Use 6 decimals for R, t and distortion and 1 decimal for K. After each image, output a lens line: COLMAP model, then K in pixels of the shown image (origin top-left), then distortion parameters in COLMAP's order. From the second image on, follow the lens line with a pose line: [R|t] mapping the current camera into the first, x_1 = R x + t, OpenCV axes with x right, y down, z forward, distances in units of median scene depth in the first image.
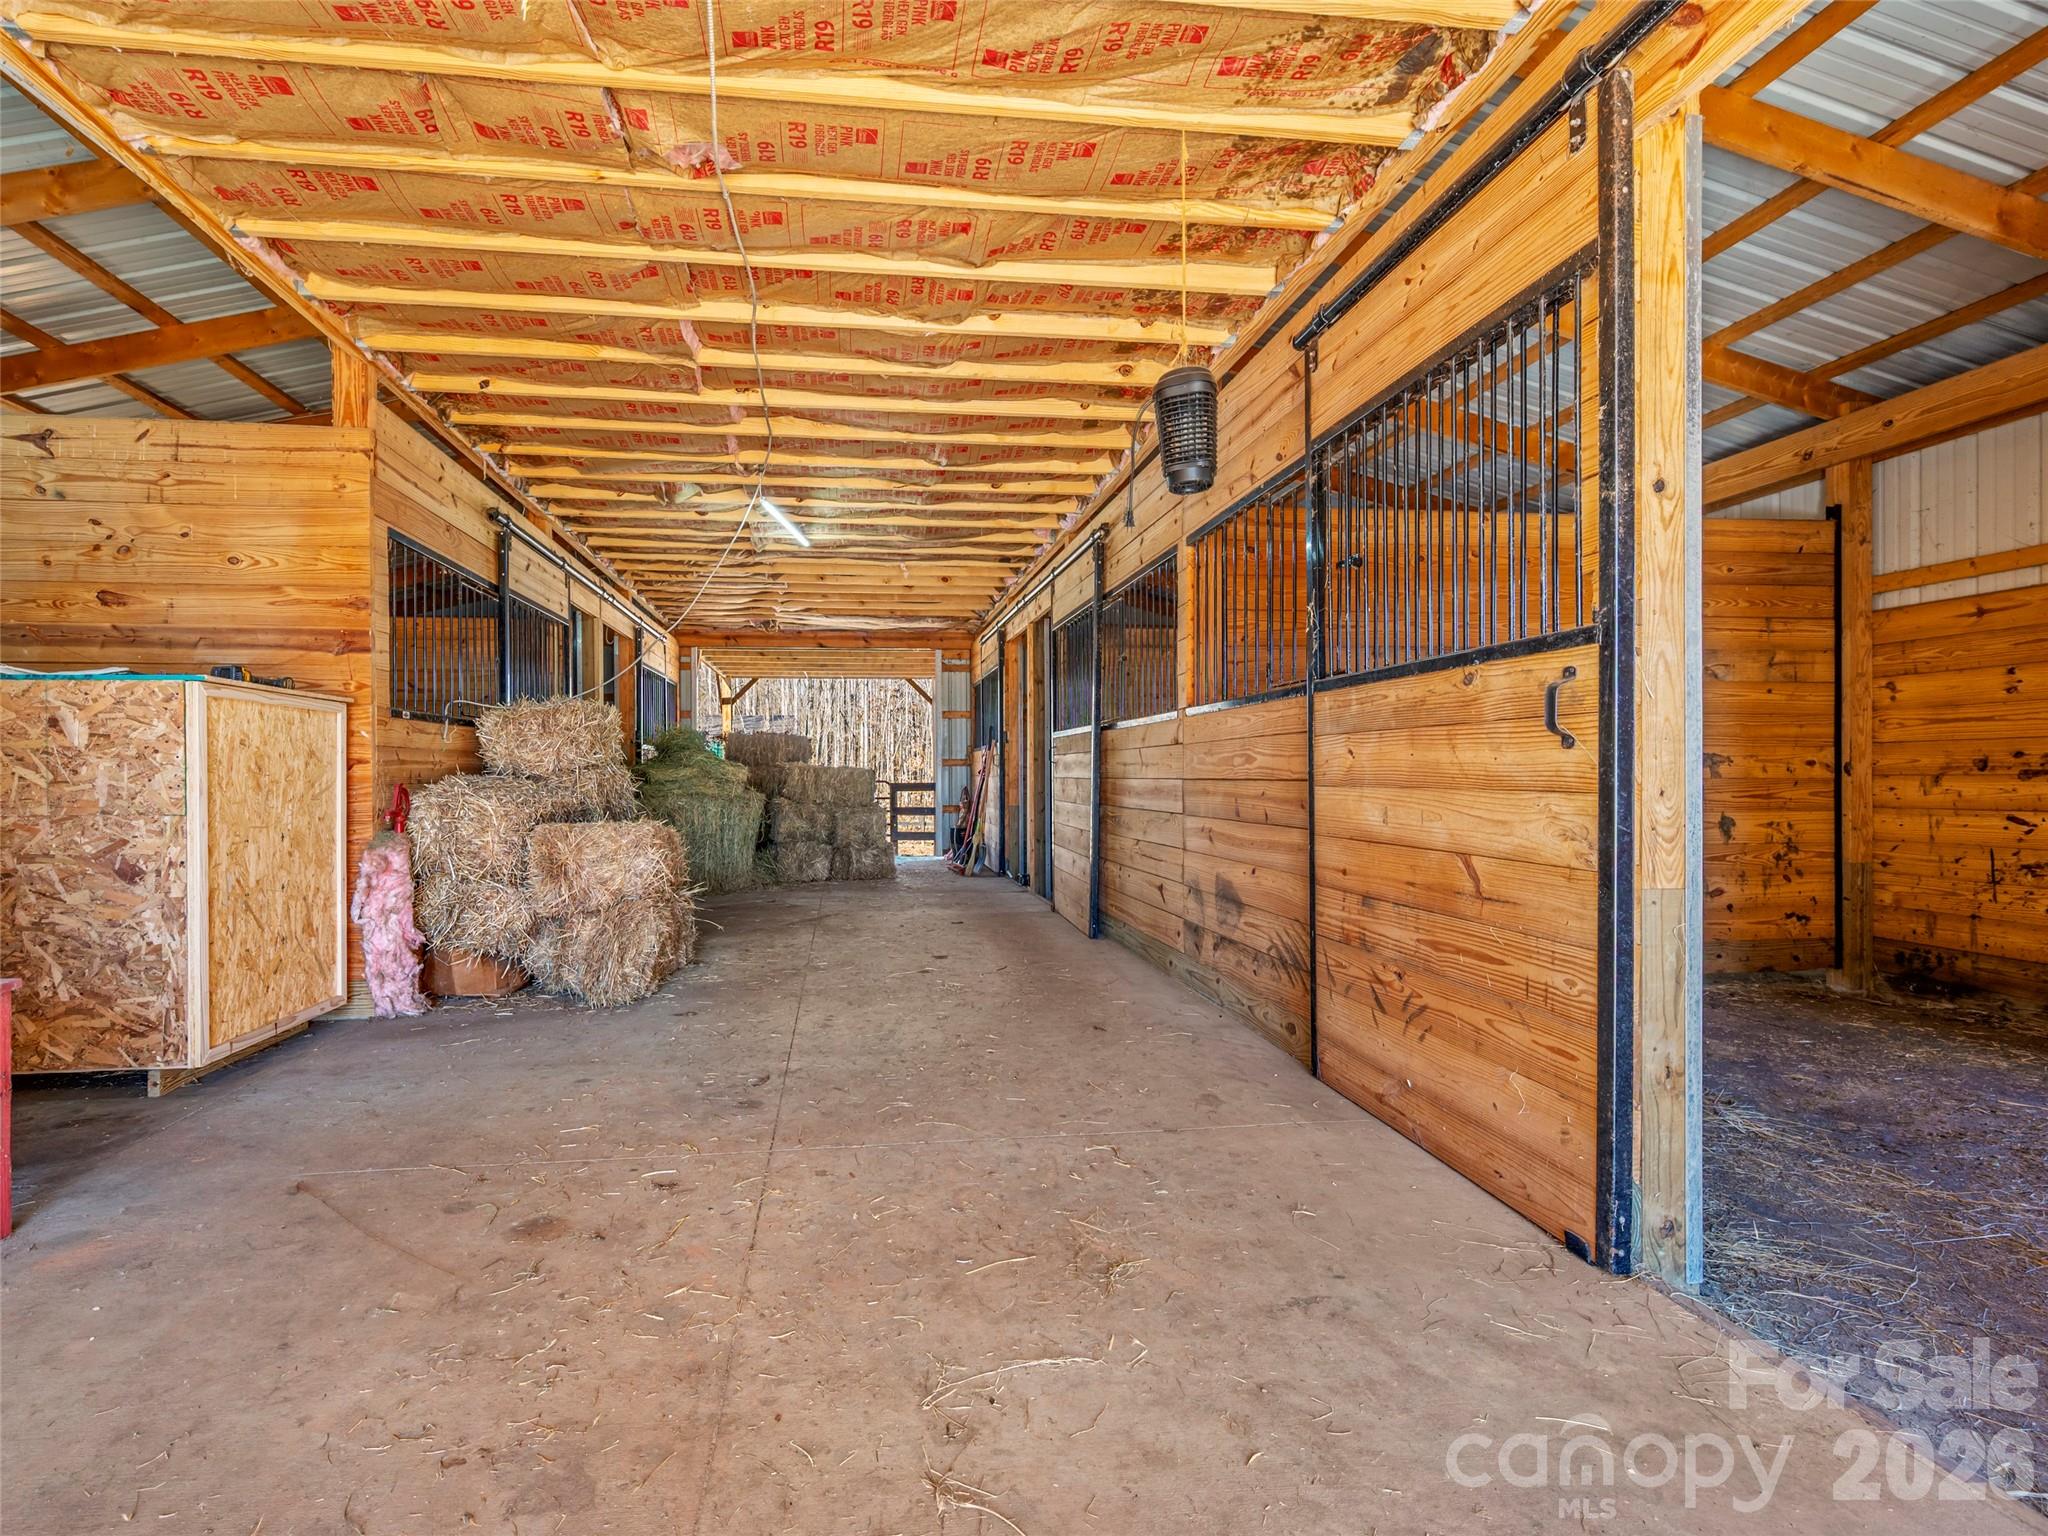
lens RADIAL K [[856.4, 0, 1028.2], [0, 856.4, 774.5], [0, 0, 1]] dist [-0.000620, -0.000703]
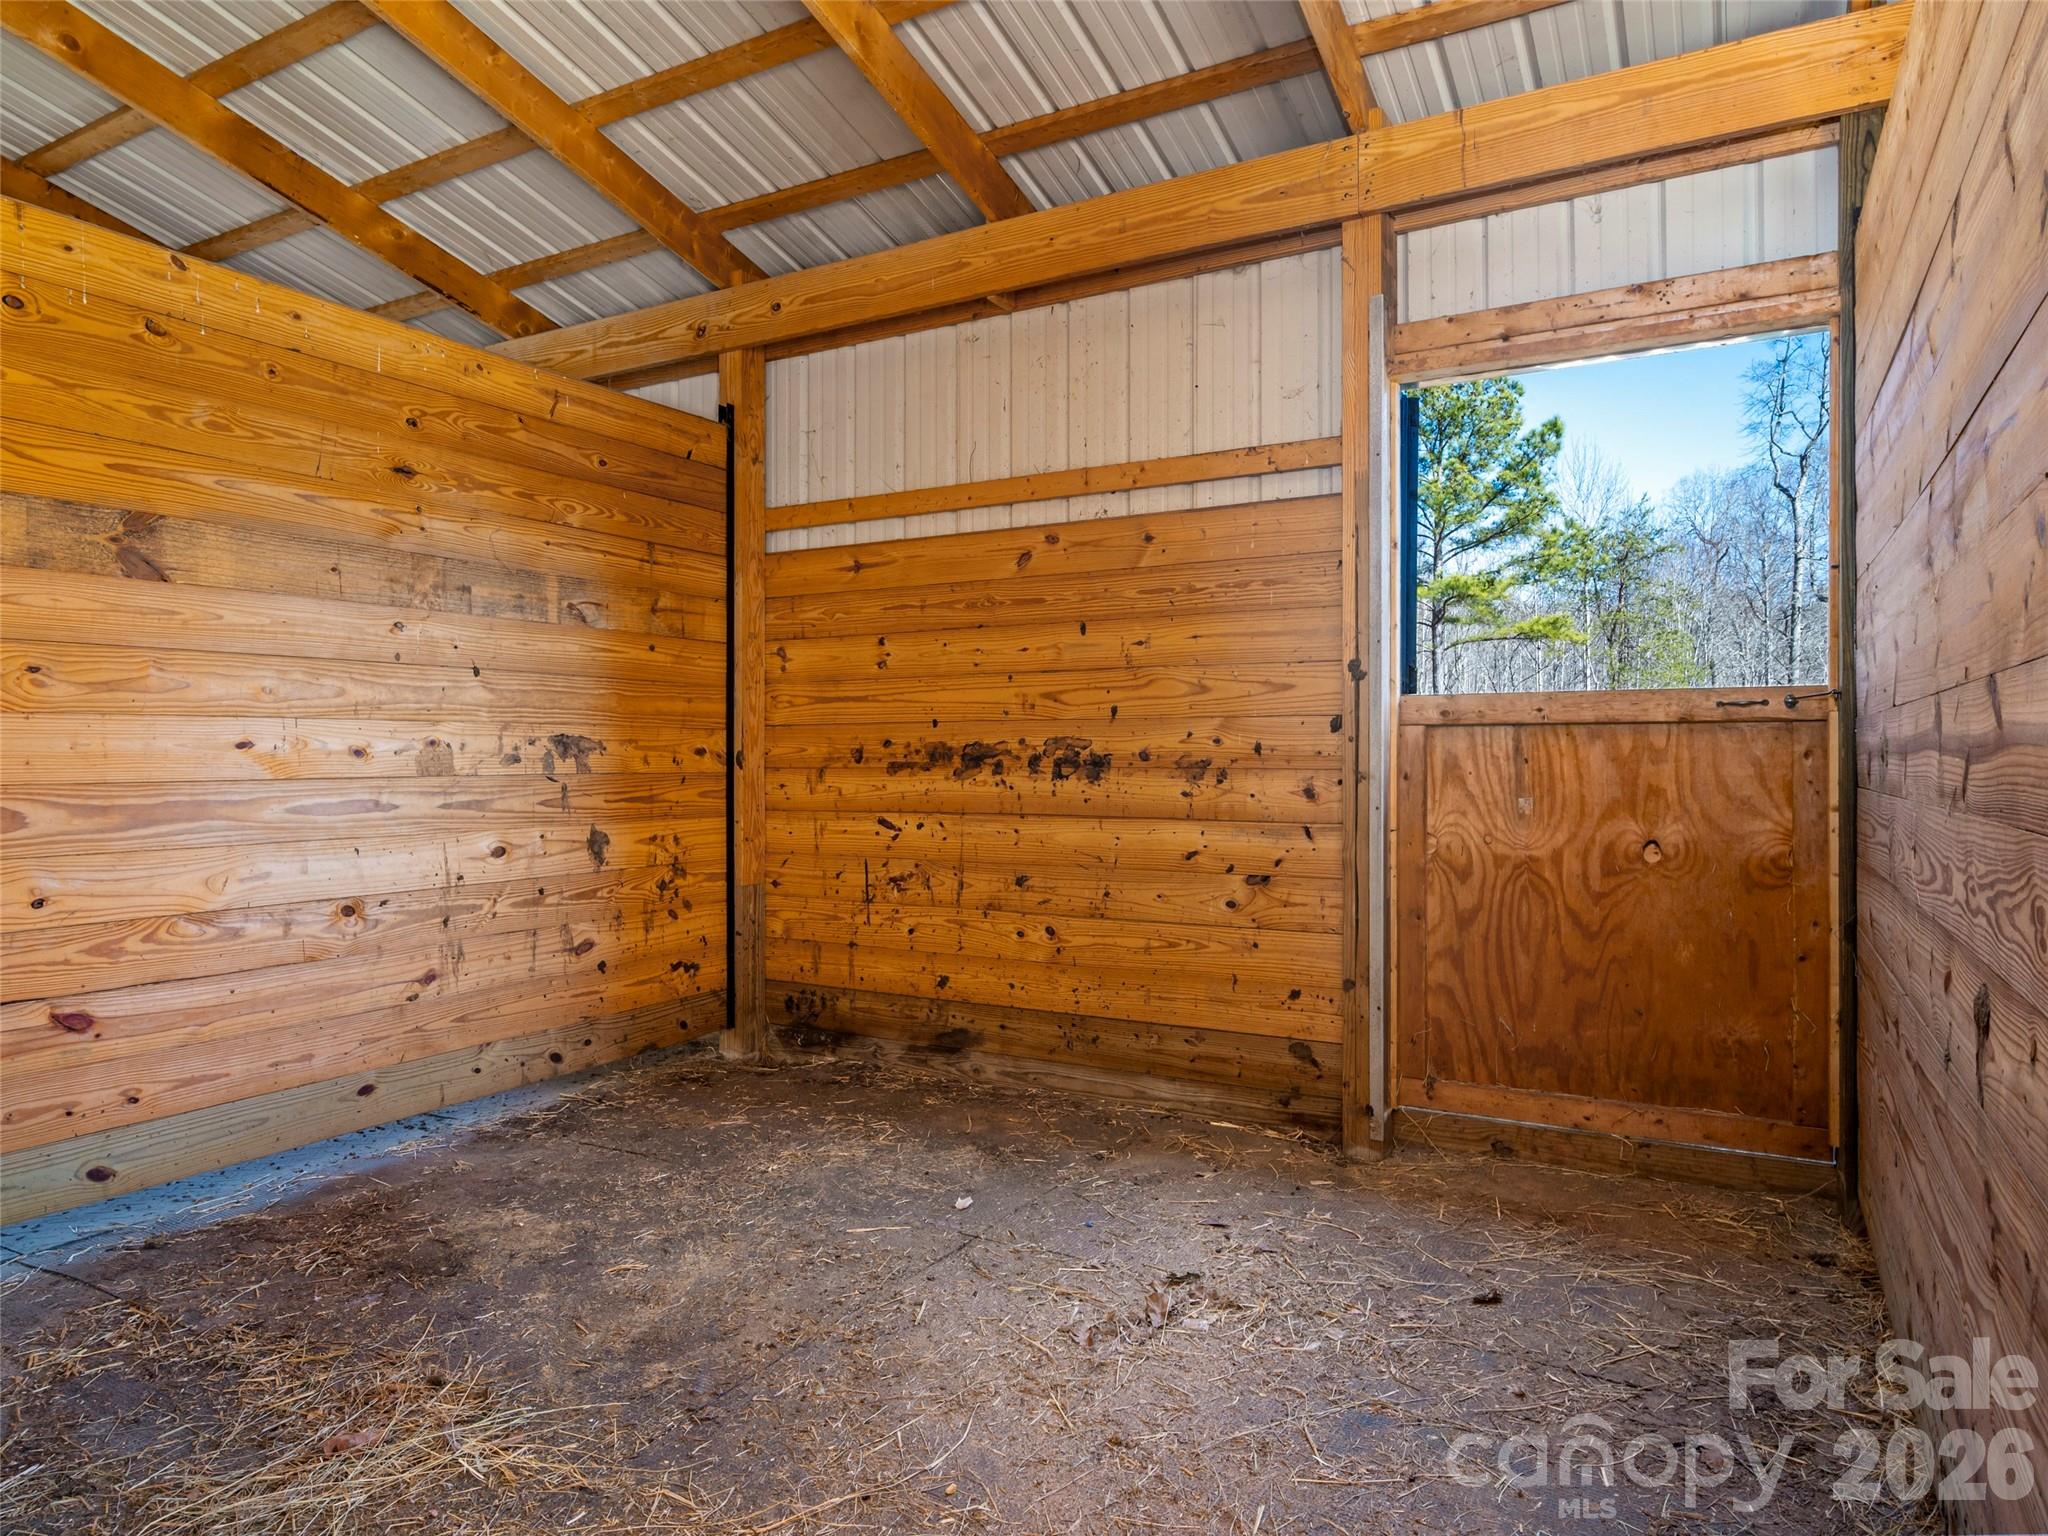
lens RADIAL K [[1132.6, 0, 1024.5], [0, 1132.6, 761.8], [0, 0, 1]] dist [0.000860, 0.000011]
pose [[0.589056, -0.001250, 0.808092, 0.306532], [0.000128, 0.999999, 0.001453, -0.006306], [-0.808092, -0.000752, 0.589055, 0.216427]]
